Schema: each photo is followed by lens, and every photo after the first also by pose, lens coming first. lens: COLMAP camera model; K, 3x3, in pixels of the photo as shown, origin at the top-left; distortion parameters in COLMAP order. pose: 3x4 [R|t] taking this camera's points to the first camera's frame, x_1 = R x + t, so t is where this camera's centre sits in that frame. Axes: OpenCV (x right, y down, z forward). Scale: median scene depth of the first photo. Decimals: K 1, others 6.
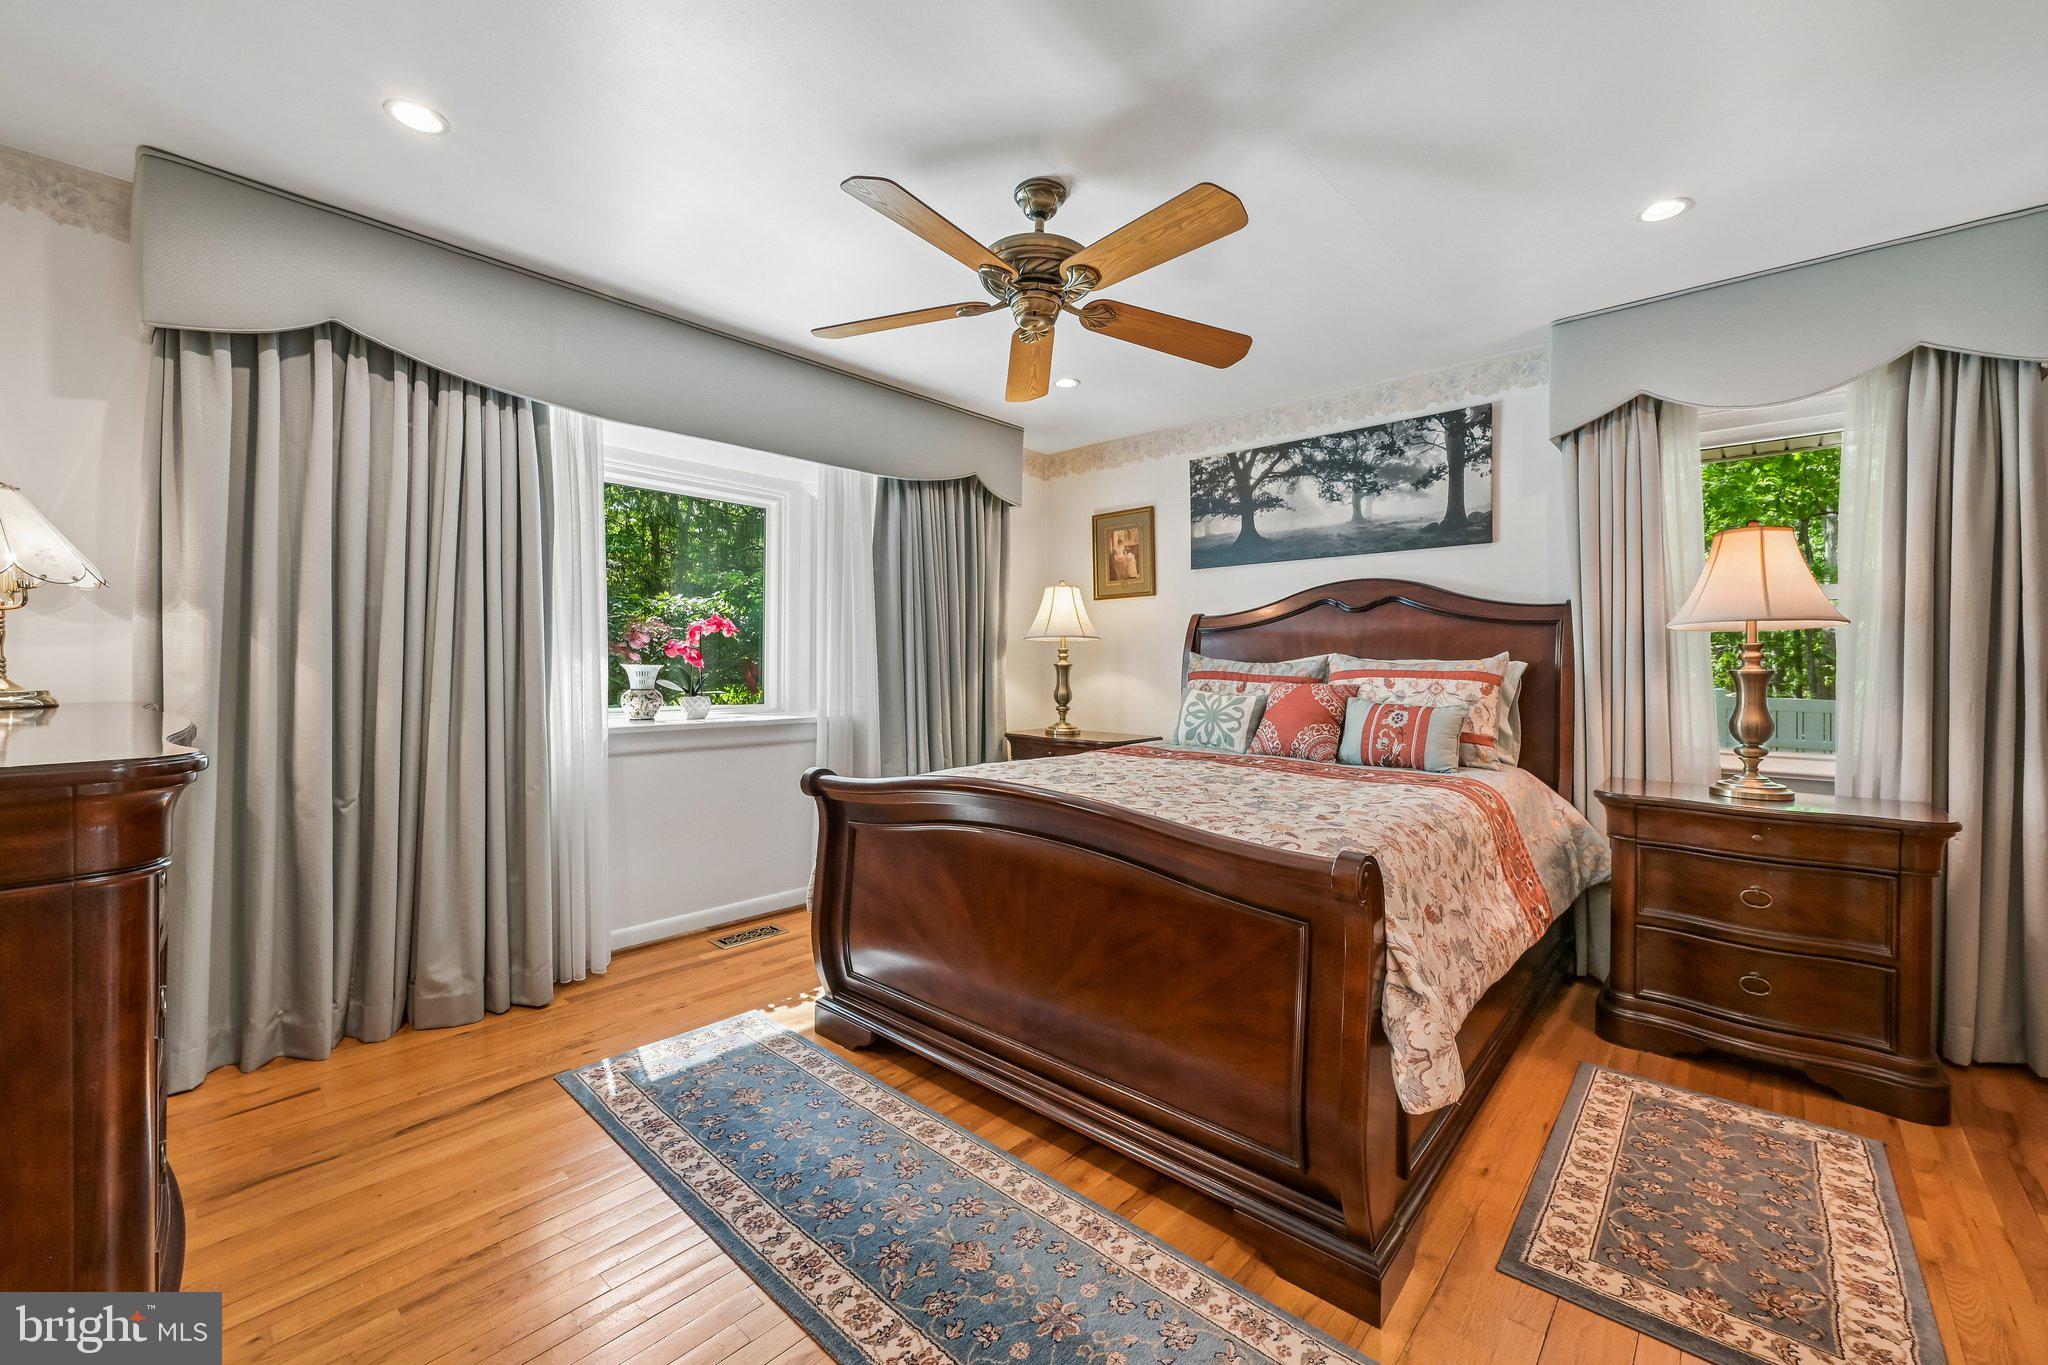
lens RADIAL K [[814.9, 0, 1026.9], [0, 814.9, 672.4], [0, 0, 1]] dist [0.002433, -0.001238]
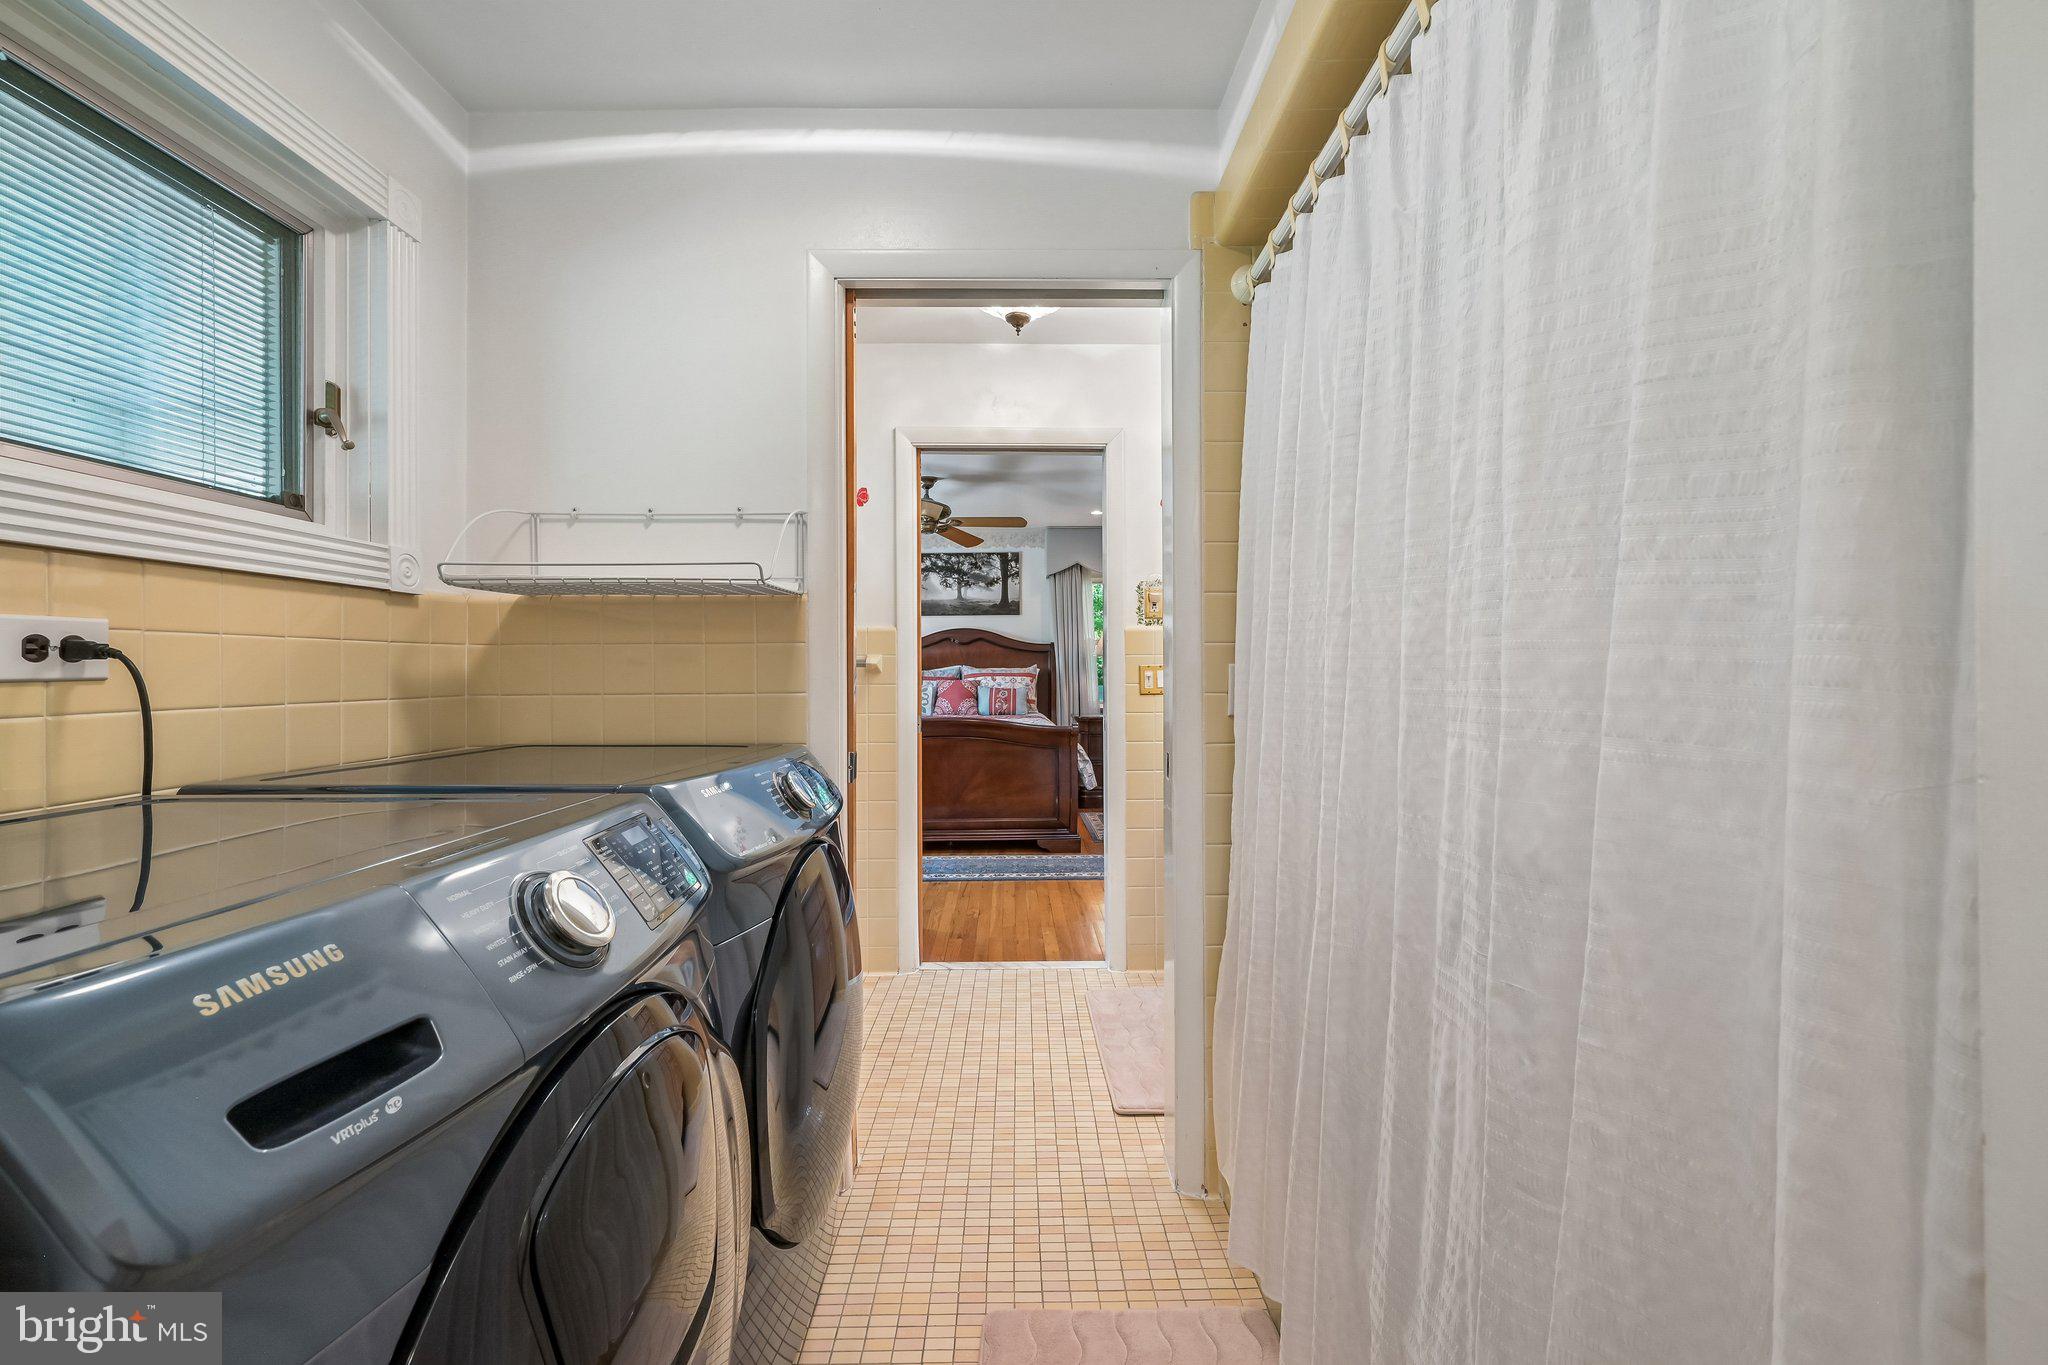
lens RADIAL K [[814.9, 0, 1022.6], [0, 814.9, 678.0], [0, 0, 1]] dist [0.002433, -0.001238]
pose [[0.733998, -0.021649, 0.678806, -0.915509], [0.018669, 0.999757, 0.011698, -0.012413], [-0.678895, 0.004087, 0.734224, -0.622932]]
